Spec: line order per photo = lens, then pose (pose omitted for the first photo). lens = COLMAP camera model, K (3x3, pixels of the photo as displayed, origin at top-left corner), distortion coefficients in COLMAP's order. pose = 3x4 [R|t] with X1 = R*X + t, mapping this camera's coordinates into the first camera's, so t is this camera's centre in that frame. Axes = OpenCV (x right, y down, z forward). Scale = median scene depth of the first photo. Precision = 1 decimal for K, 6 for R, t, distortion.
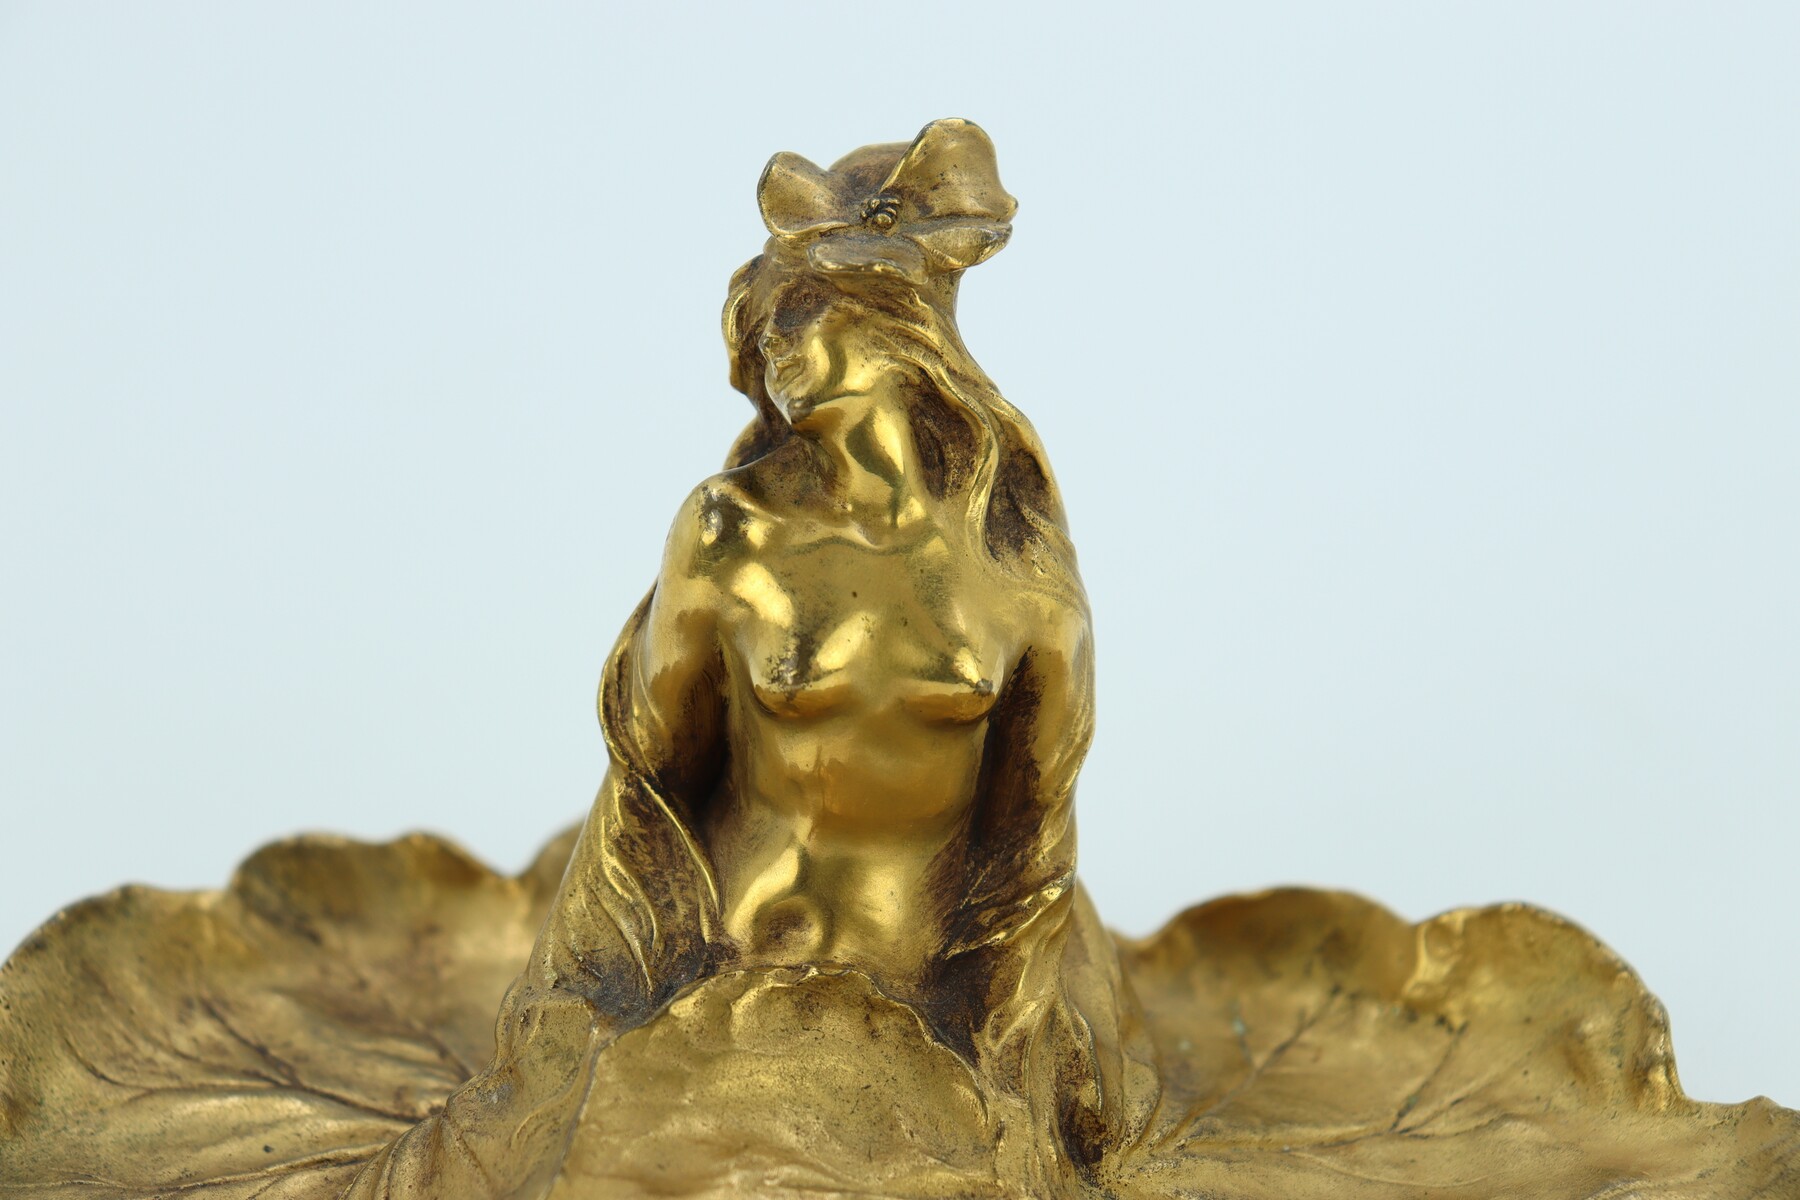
lens RADIAL K [[3638.5, 0, 910.1], [0, 3638.5, 608.4], [0, 0, 1]] dist [0.180943, 0.000000]
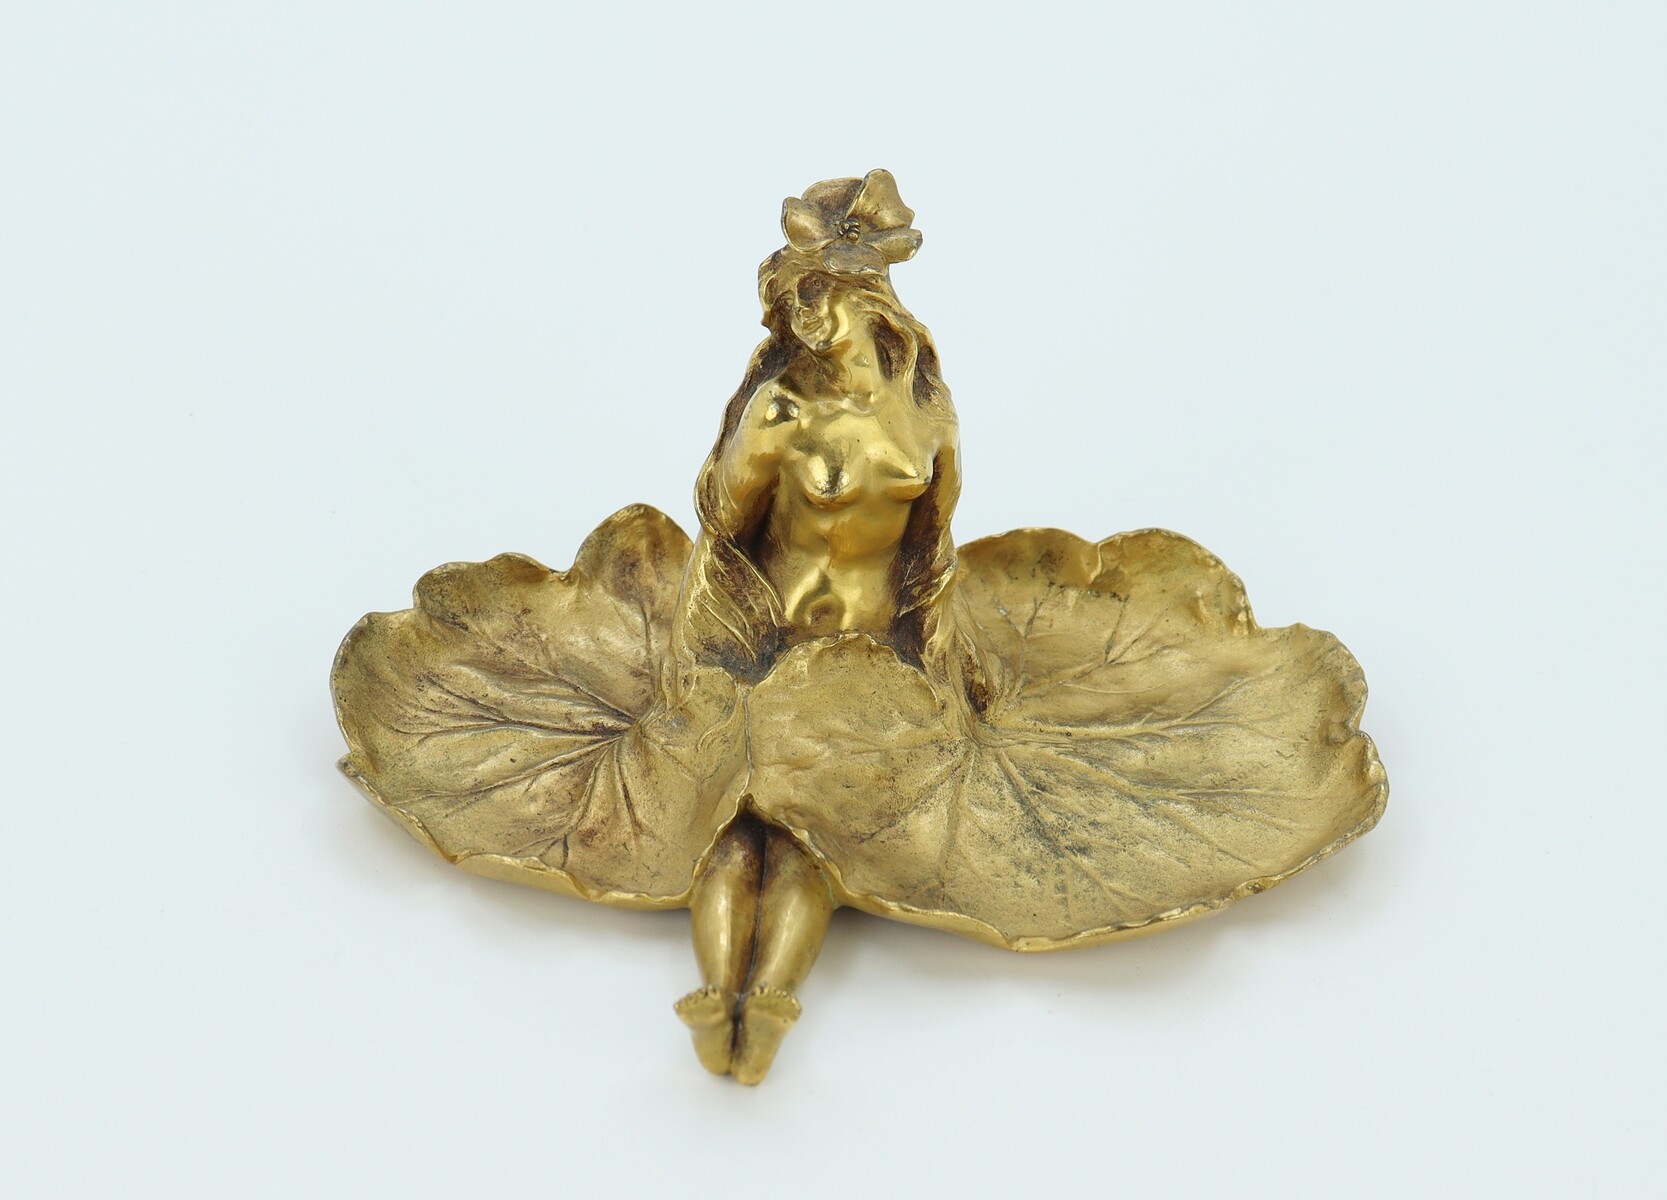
lens RADIAL K [[3625.8, 0, 828.4], [0, 3625.8, 602.0], [0, 0, 1]] dist [-0.049291, 0.000000]
pose [[0.956786, -0.137096, 0.256447, -0.491227], [0.080817, 0.972512, 0.218380, -0.313426], [-0.279337, -0.188218, 0.941565, -0.716163]]
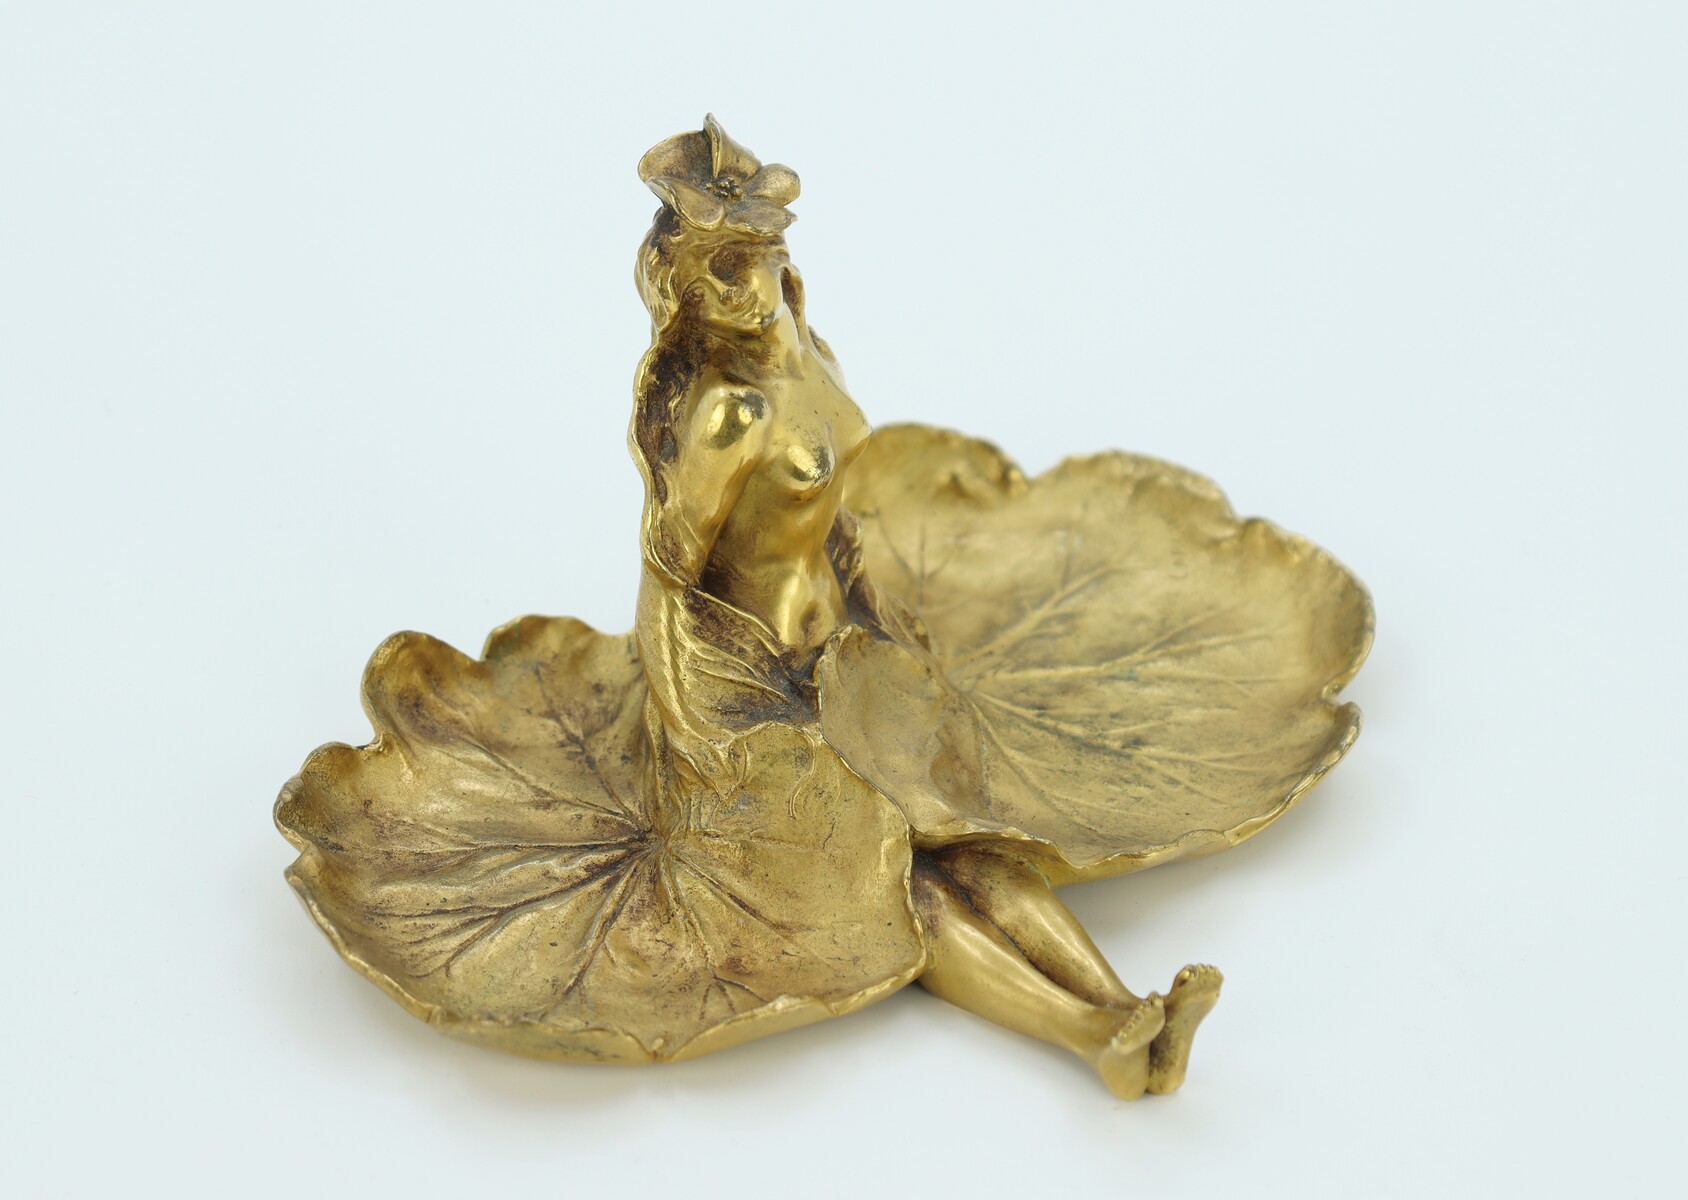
lens RADIAL K [[4393.2, 0, 848.2], [0, 4393.2, 596.5], [0, 0, 1]] dist [0.315052, 0.000000]
pose [[0.485136, -0.462794, 0.741933, -1.424550], [0.310683, 0.884333, 0.348469, -0.578724], [-0.817385, 0.061451, 0.572804, -0.117921]]
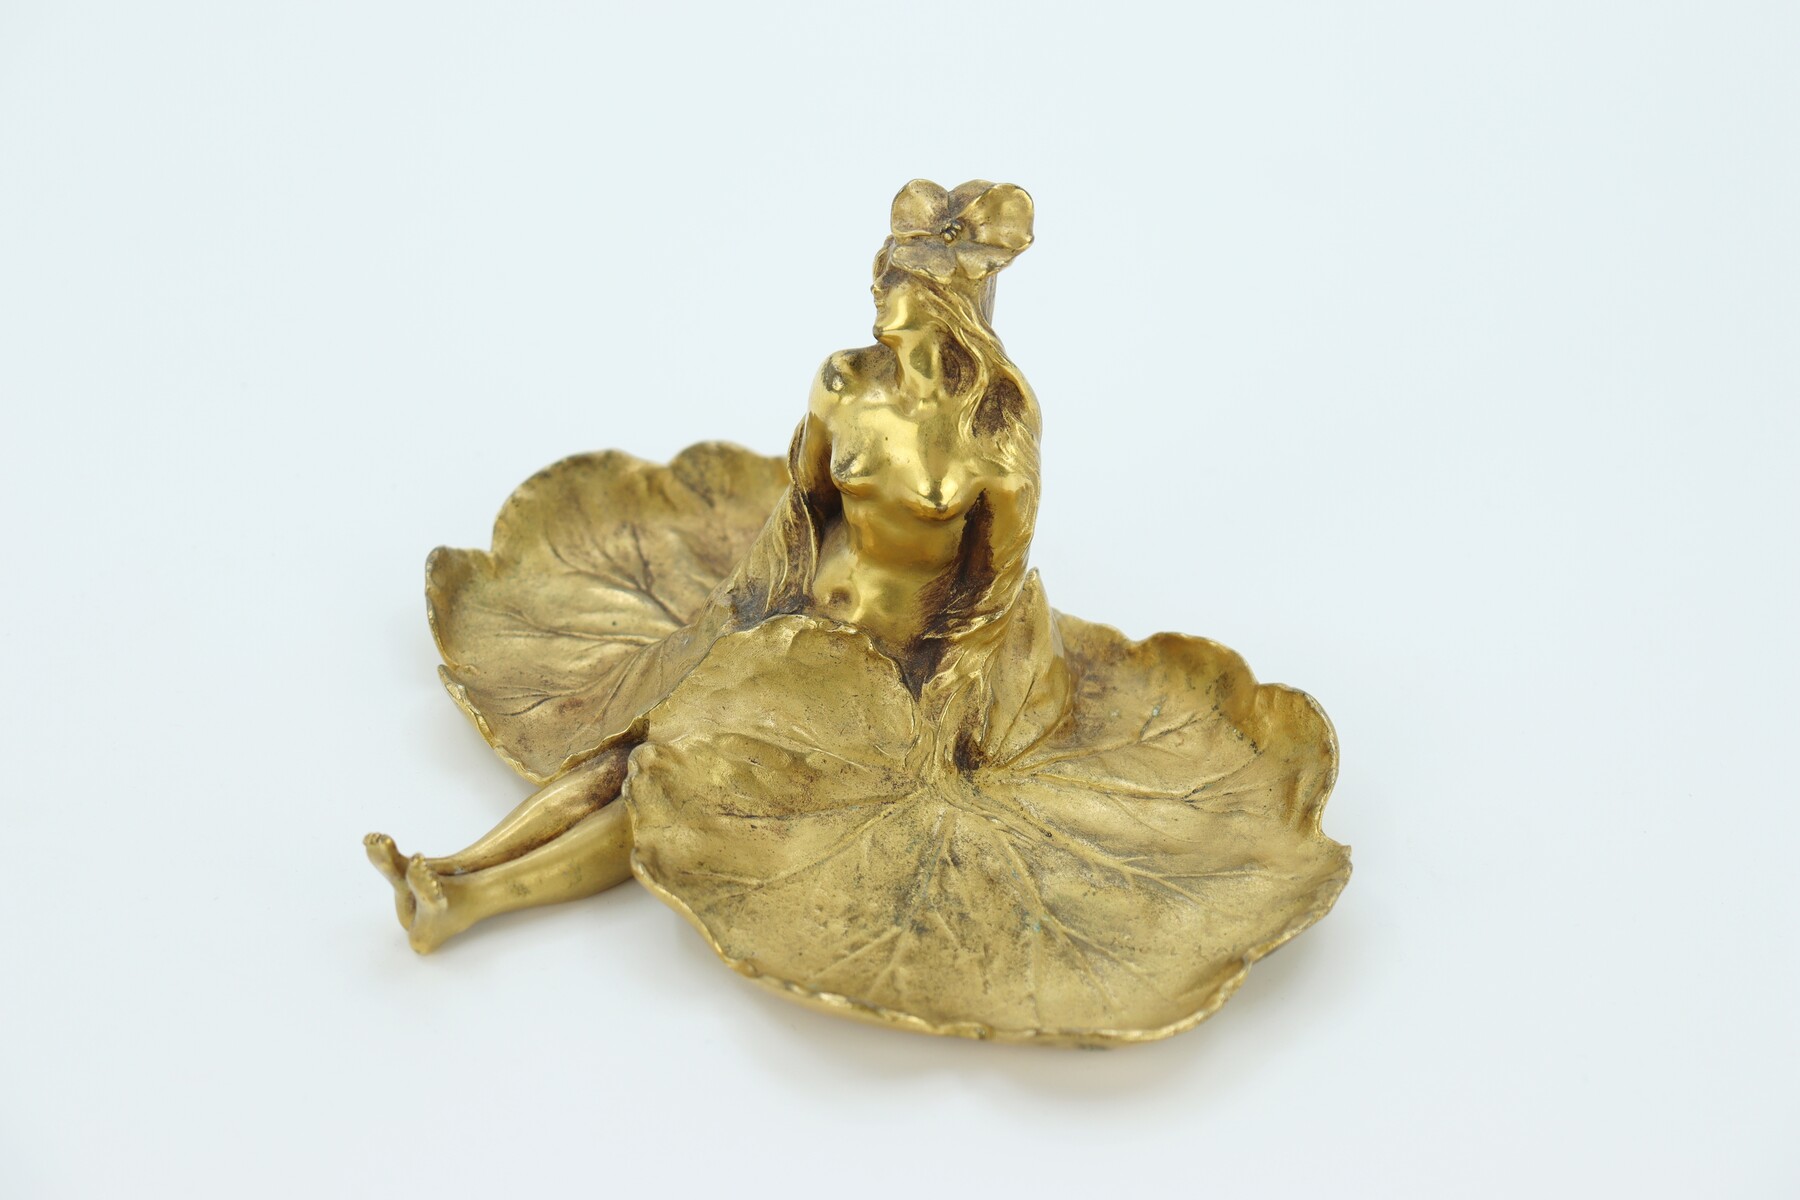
lens RADIAL K [[3885.9, 0, 900.4], [0, 3885.9, 593.3], [0, 0, 1]] dist [0.486615, 0.000000]
pose [[0.889179, 0.277739, -0.363624, 0.678016], [-0.193448, 0.948372, 0.251332, -0.396479], [0.414656, -0.153136, 0.897000, -0.698473]]
